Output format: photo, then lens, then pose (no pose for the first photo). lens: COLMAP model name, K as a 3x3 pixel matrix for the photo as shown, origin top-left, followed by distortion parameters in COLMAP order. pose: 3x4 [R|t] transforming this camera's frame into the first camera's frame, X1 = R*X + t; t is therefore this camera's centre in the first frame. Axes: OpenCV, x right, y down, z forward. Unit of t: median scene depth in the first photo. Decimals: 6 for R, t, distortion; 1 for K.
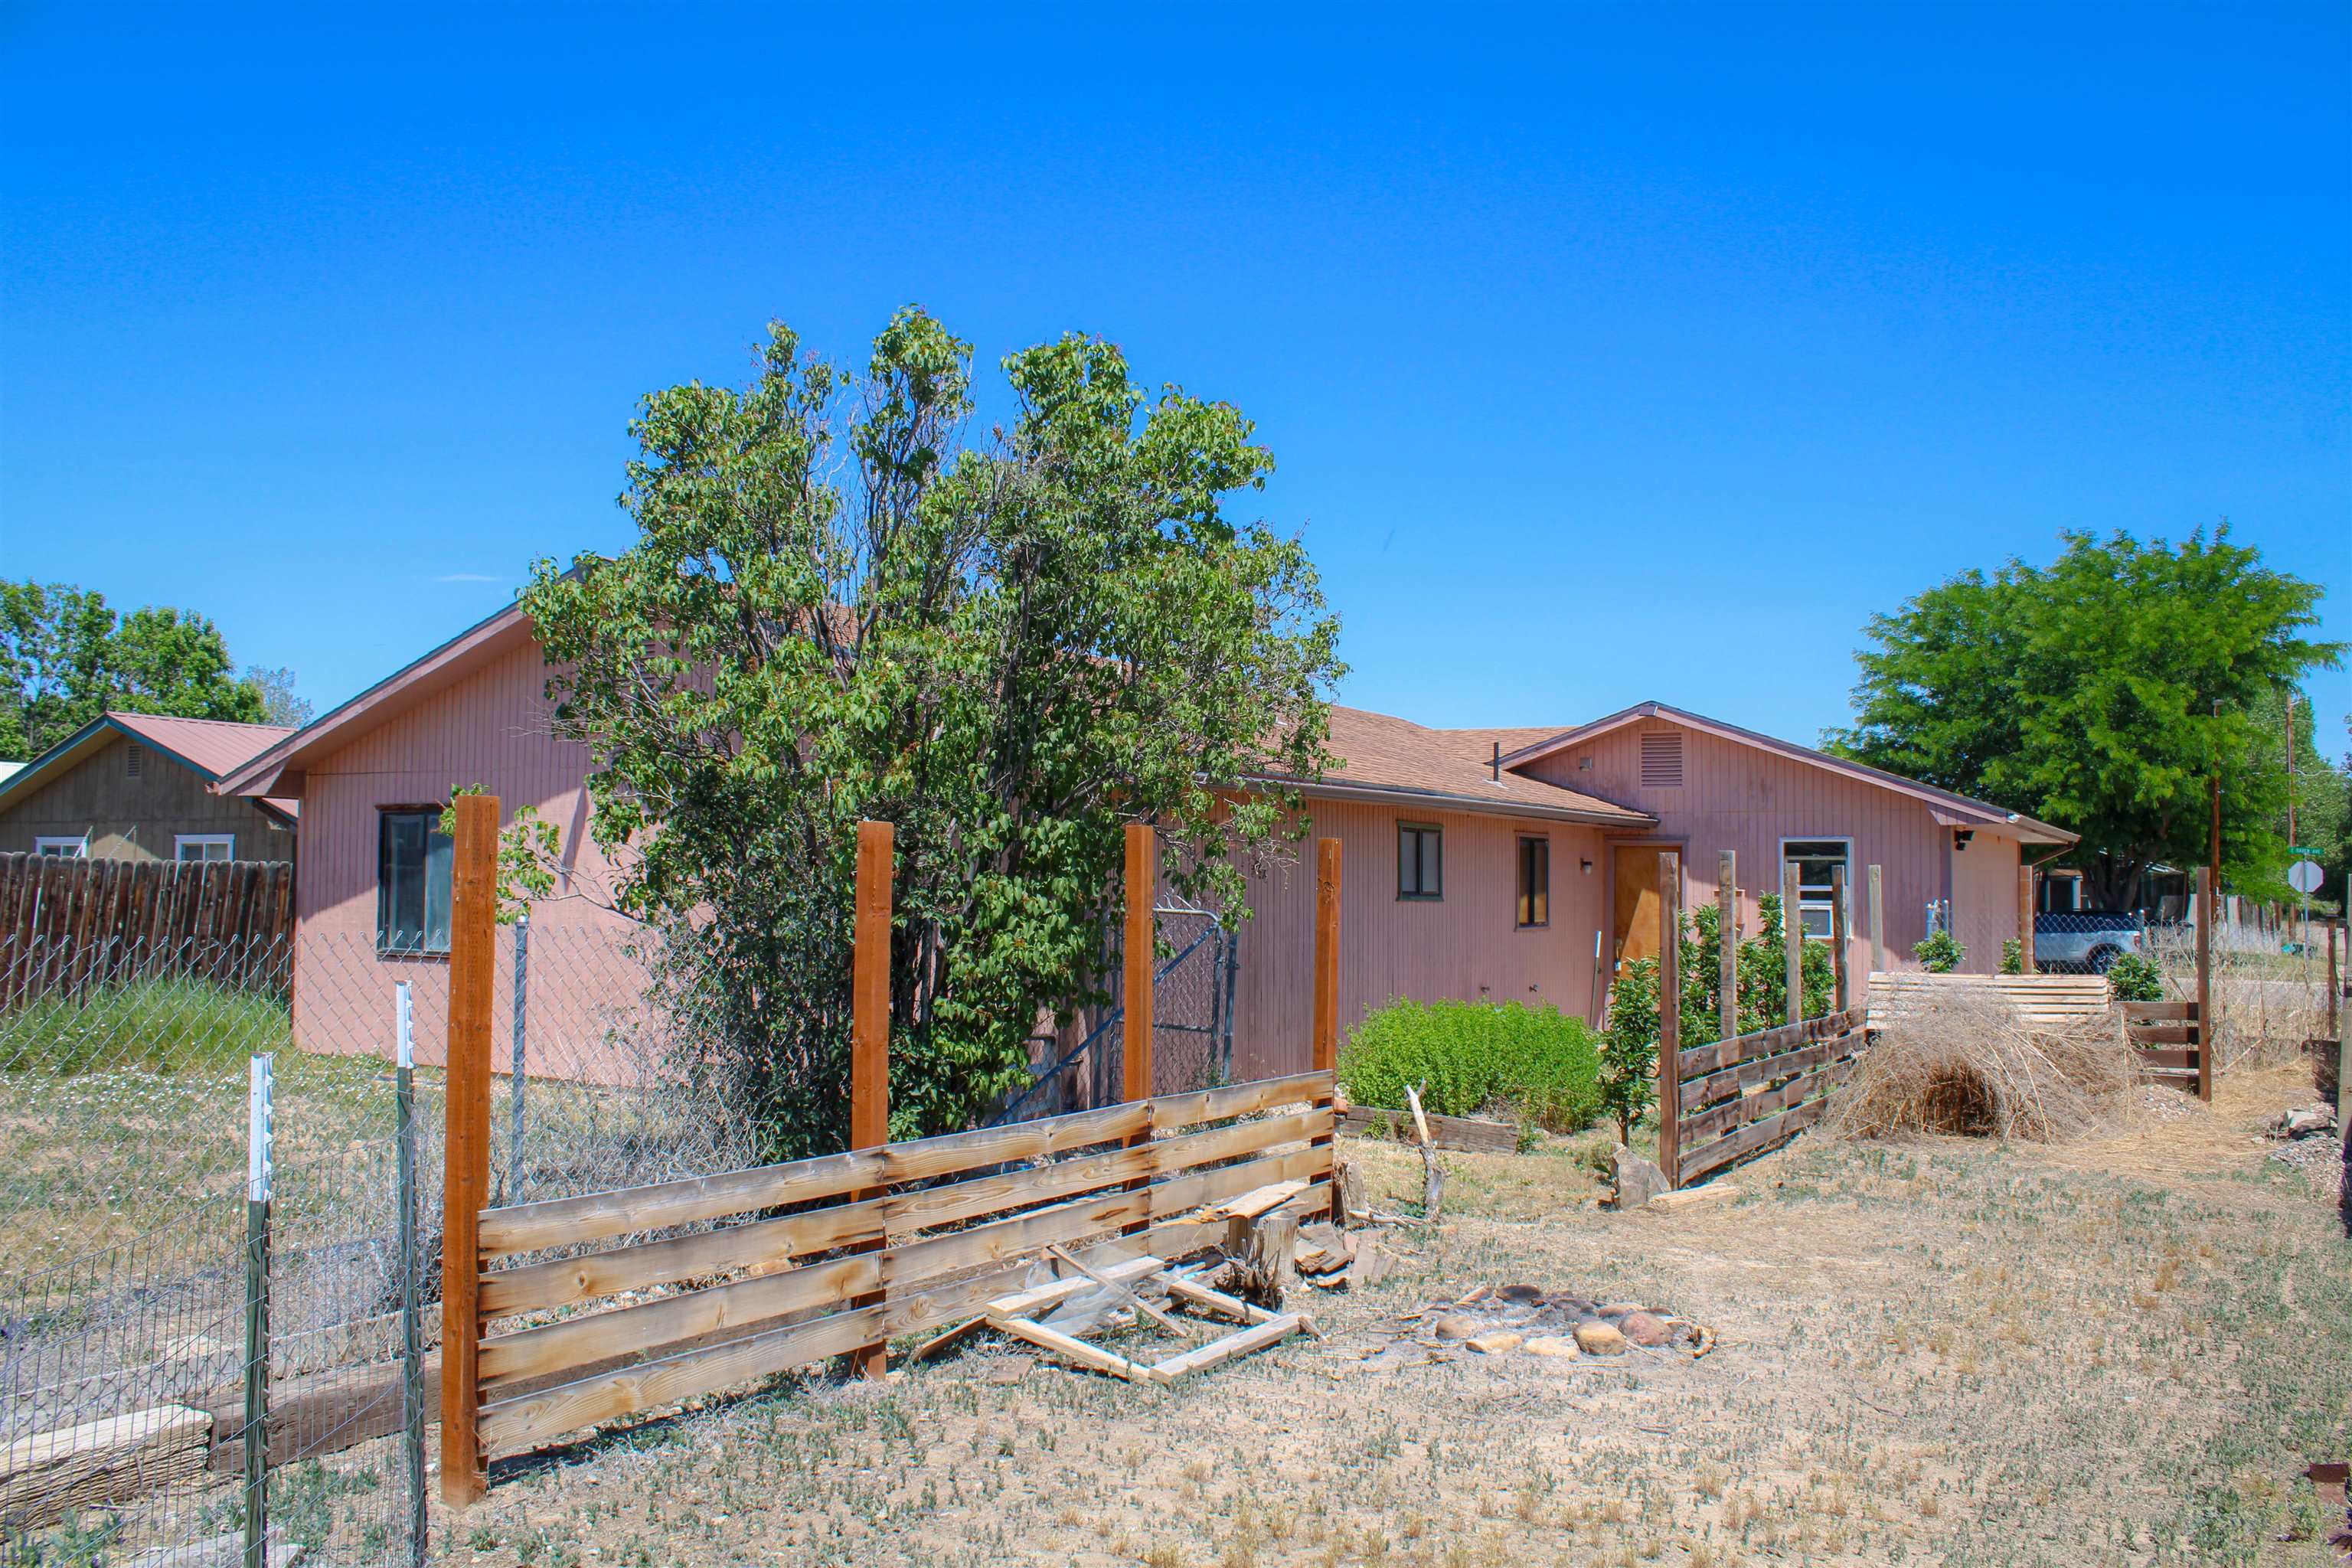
lens RADIAL K [[1939.3, 0, 1175.9], [0, 1939.3, 816.5], [0, 0, 1]] dist [-0.116075, 0.050583]
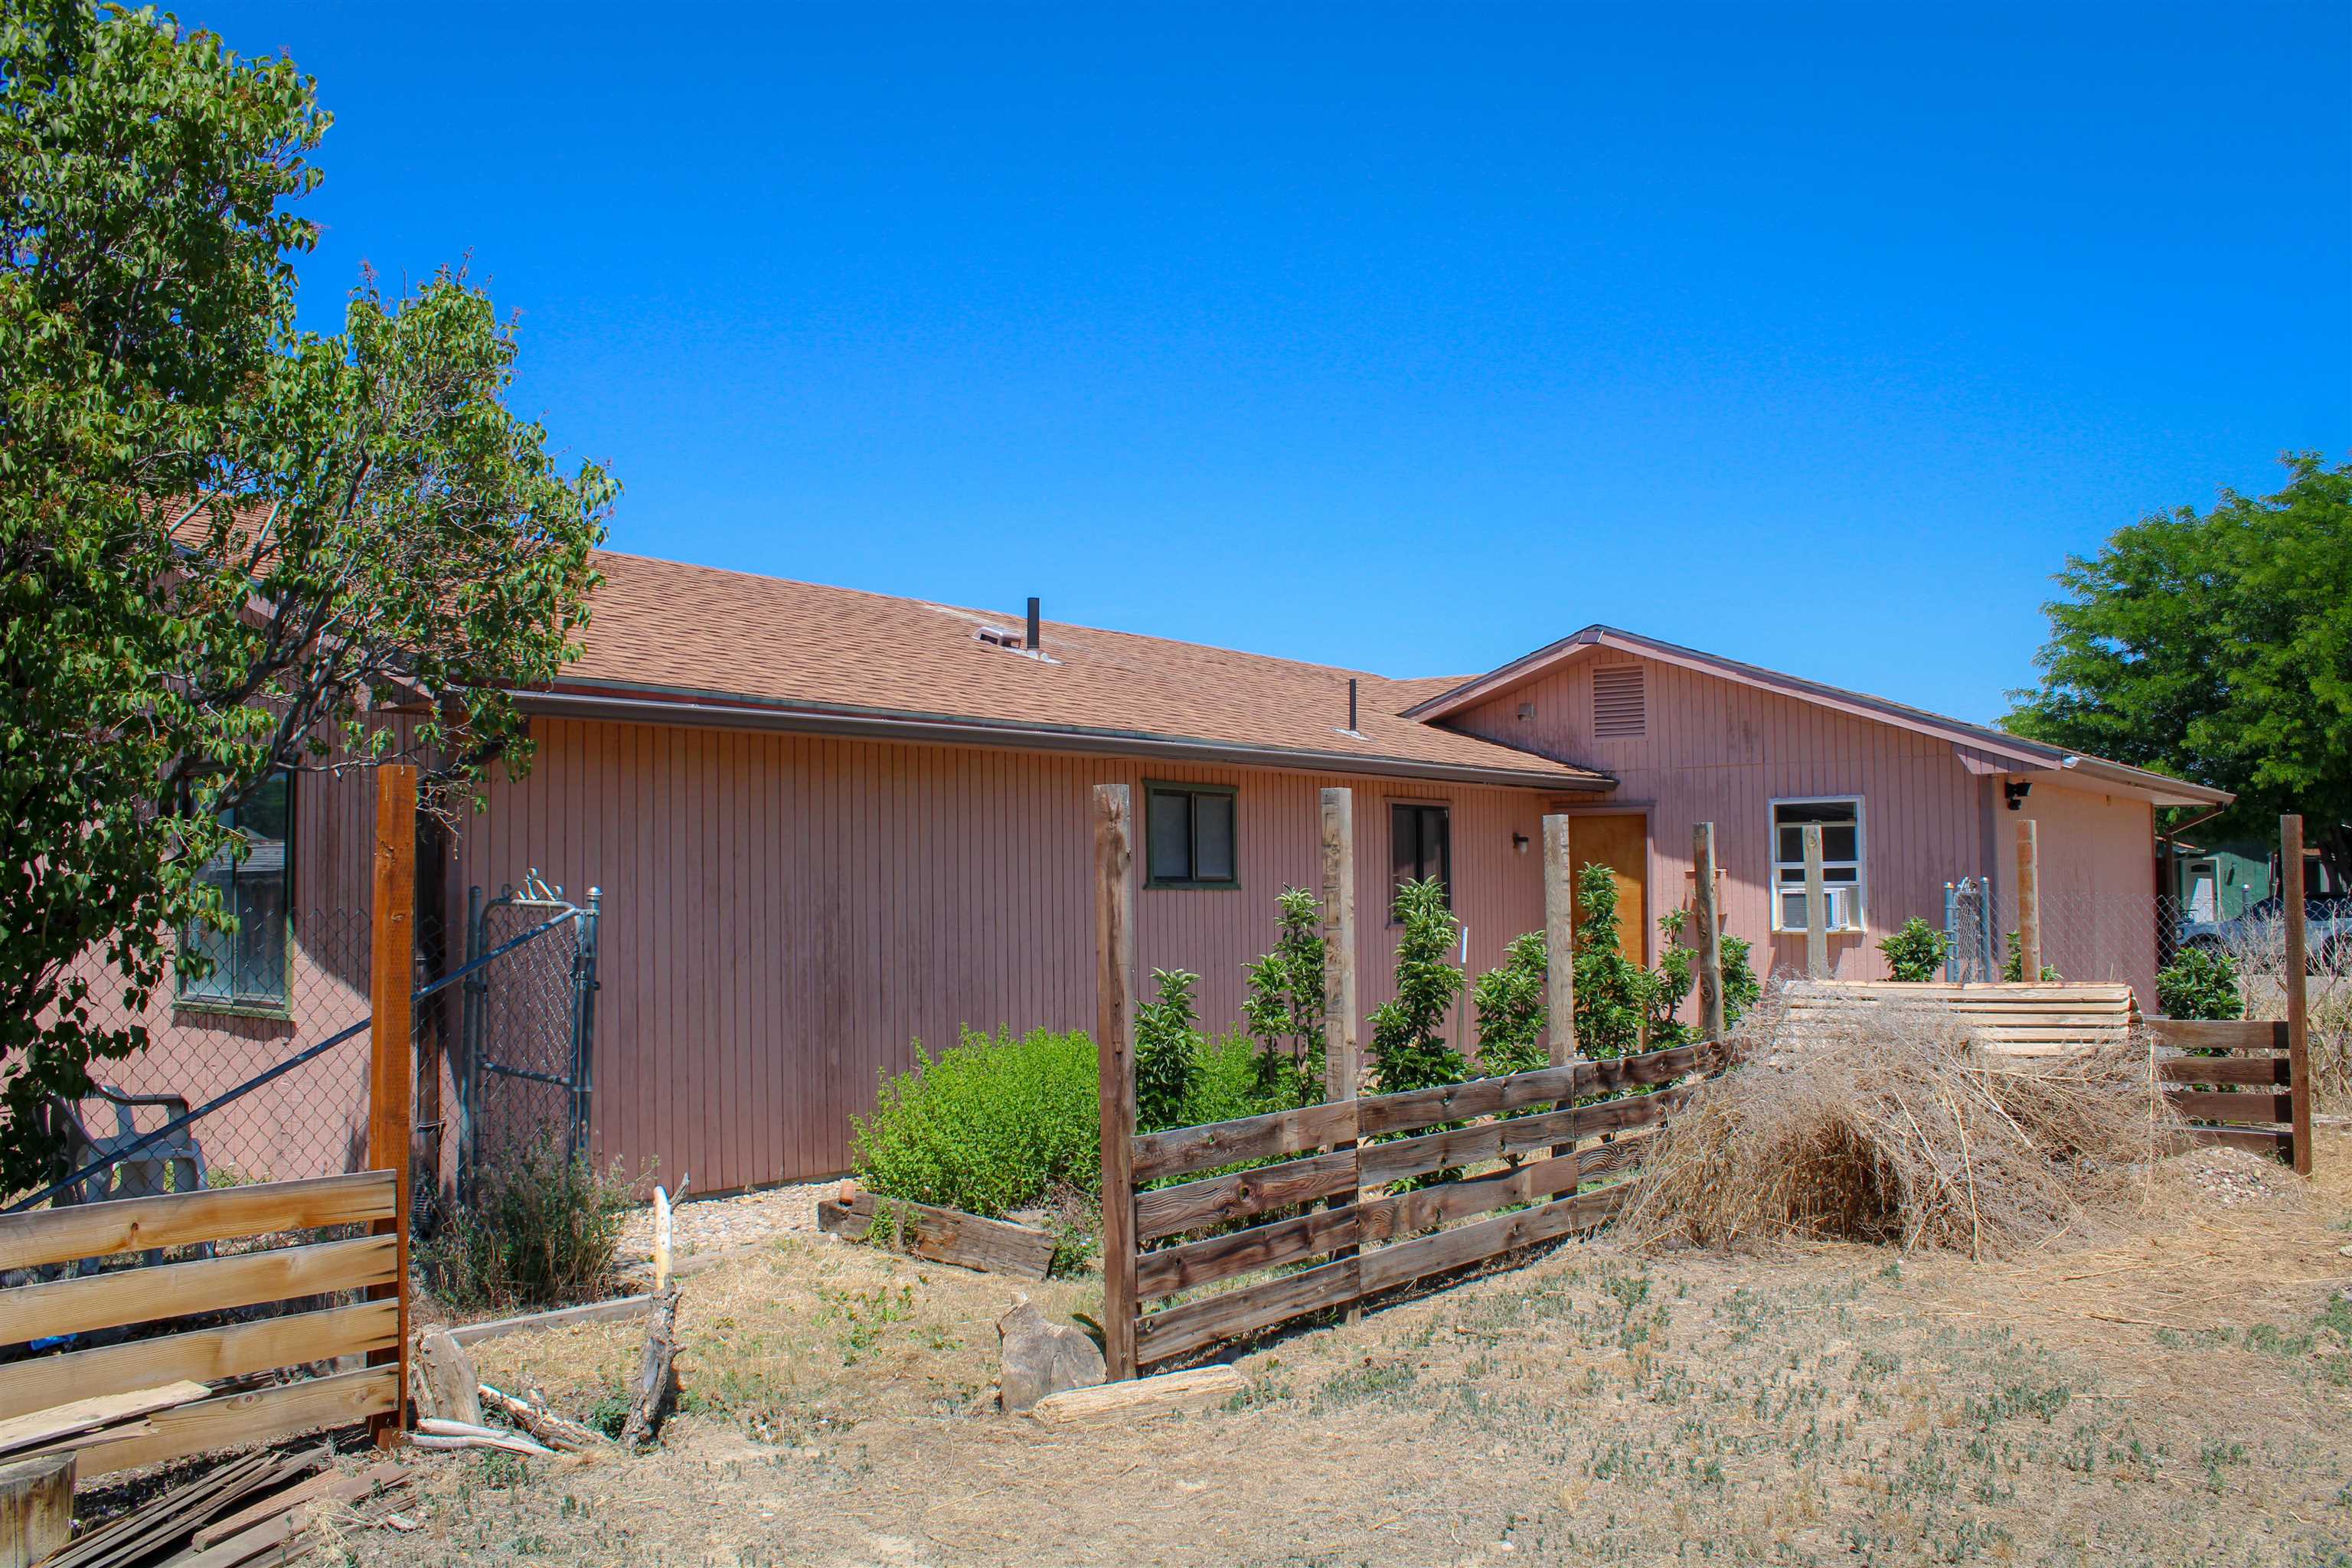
lens RADIAL K [[1939.3, 0, 1175.9], [0, 1939.3, 816.5], [0, 0, 1]] dist [-0.116075, 0.050583]
pose [[0.991495, -0.022625, -0.128166, 0.149345], [0.022255, 0.999743, -0.004323, 0.013194], [0.128231, 0.001433, 0.991743, 0.185683]]
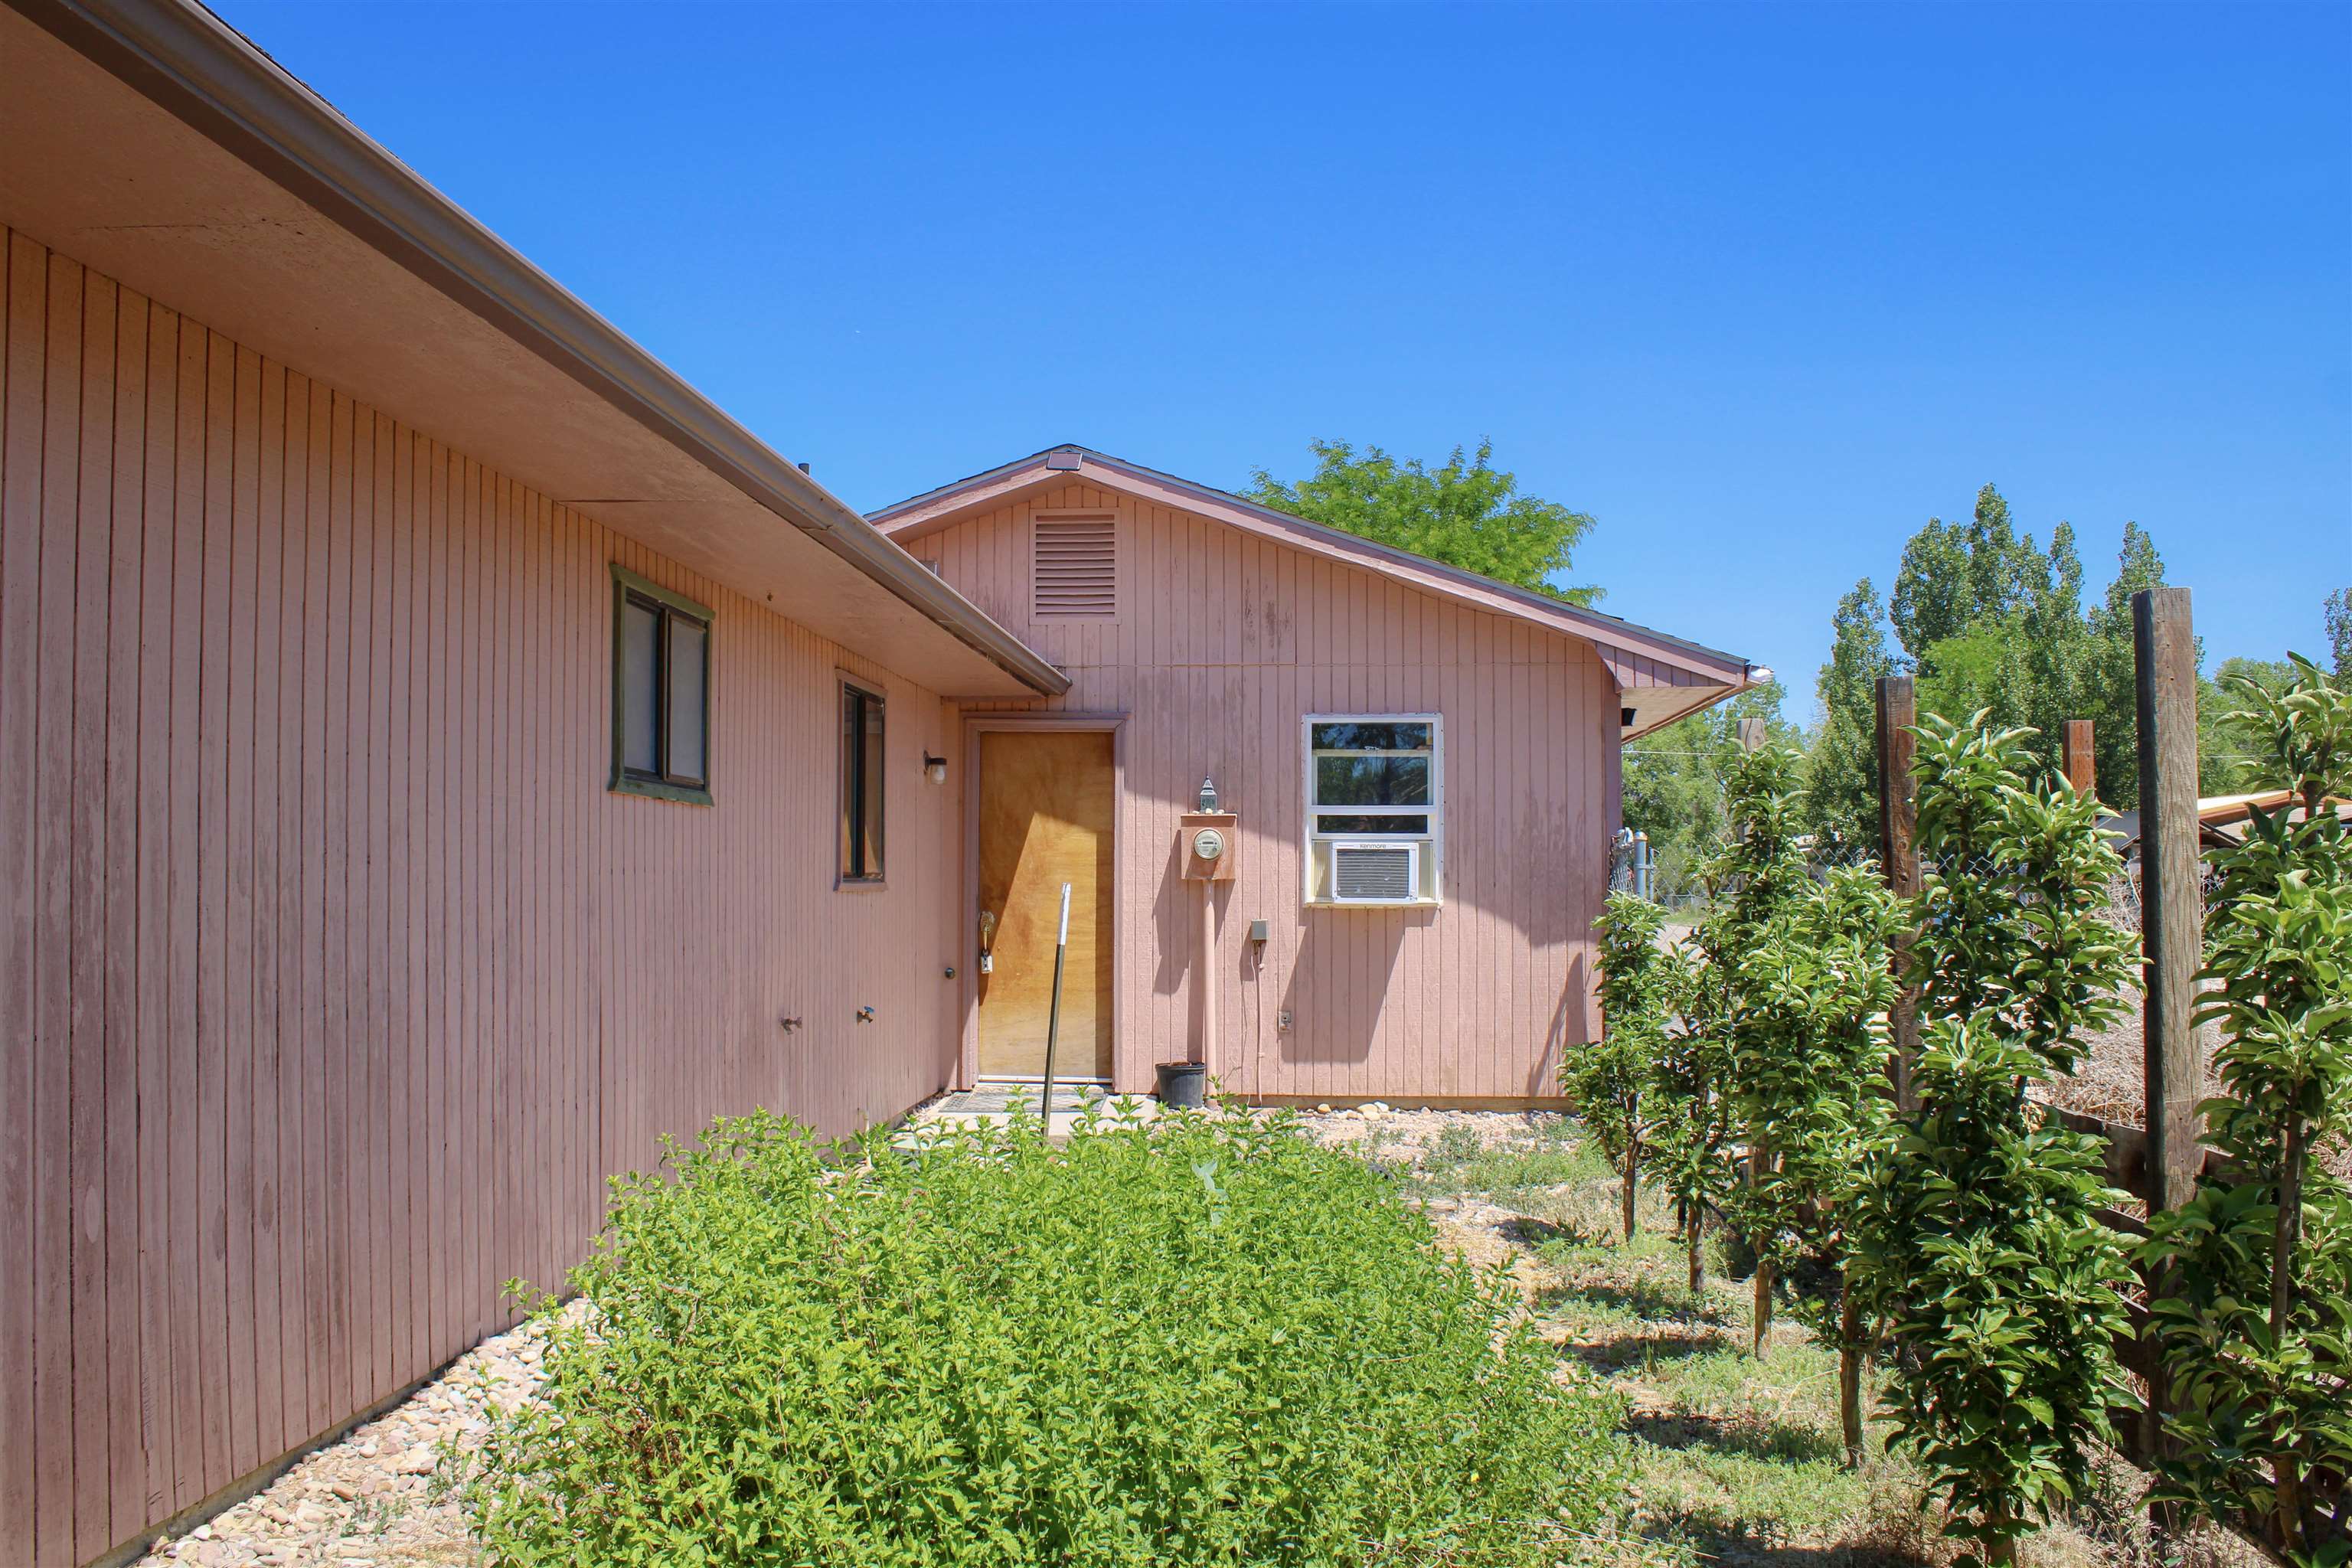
lens RADIAL K [[2013.9, 0, 1052.0], [0, 2013.9, 792.7], [0, 0, 1]] dist [-0.078054, 0.004069]
pose [[0.923461, 0.013506, 0.383454, 0.032909], [-0.011246, 0.999904, -0.008135, 0.031150], [-0.383527, 0.003200, 0.923524, 0.427094]]
